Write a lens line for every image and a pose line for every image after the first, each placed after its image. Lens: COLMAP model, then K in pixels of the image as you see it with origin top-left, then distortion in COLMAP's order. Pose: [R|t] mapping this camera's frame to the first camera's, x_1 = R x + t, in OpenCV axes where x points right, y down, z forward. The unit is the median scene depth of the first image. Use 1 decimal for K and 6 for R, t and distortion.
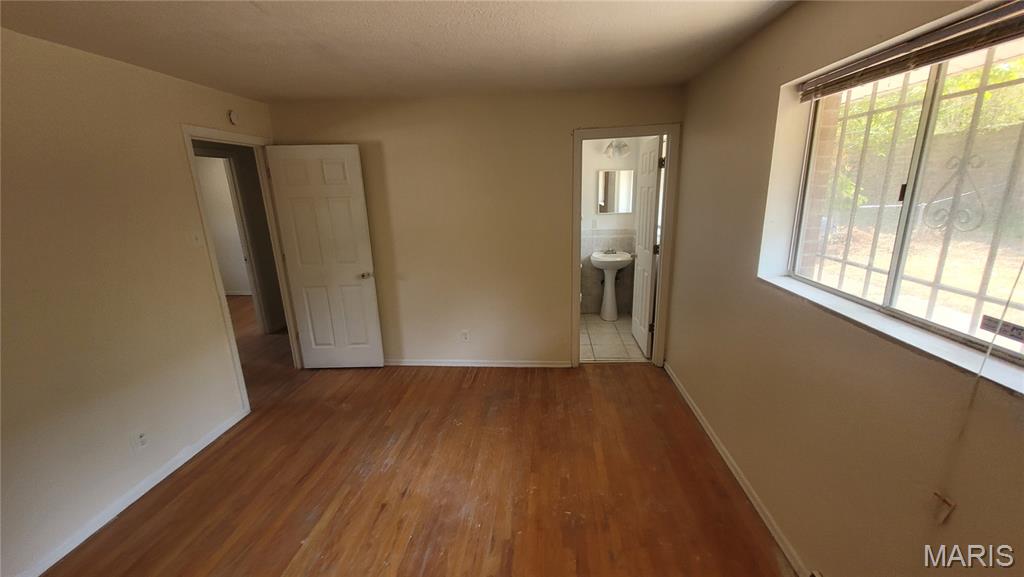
lens RADIAL K [[402.4, 0, 513.4], [0, 402.4, 290.6], [0, 0, 1]] dist [0.012578, -0.006328]
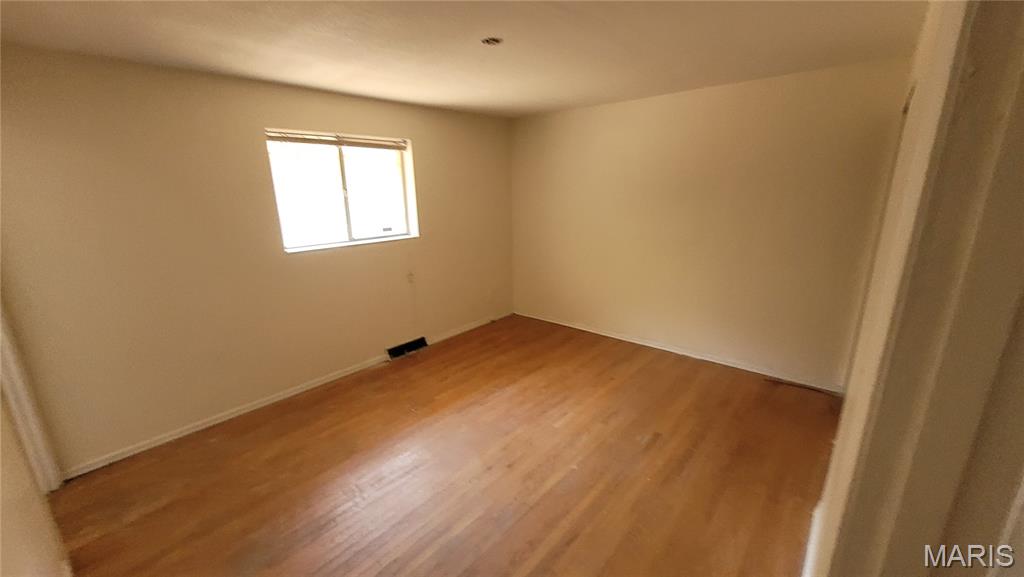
lens RADIAL K [[402.4, 0, 513.4], [0, 402.4, 290.6], [0, 0, 1]] dist [0.012578, -0.006328]
pose [[-0.802004, -0.109878, 0.587126, -0.569073], [0.190090, 0.884884, 0.425261, -0.224556], [-0.566265, 0.452668, -0.688793, 0.942452]]
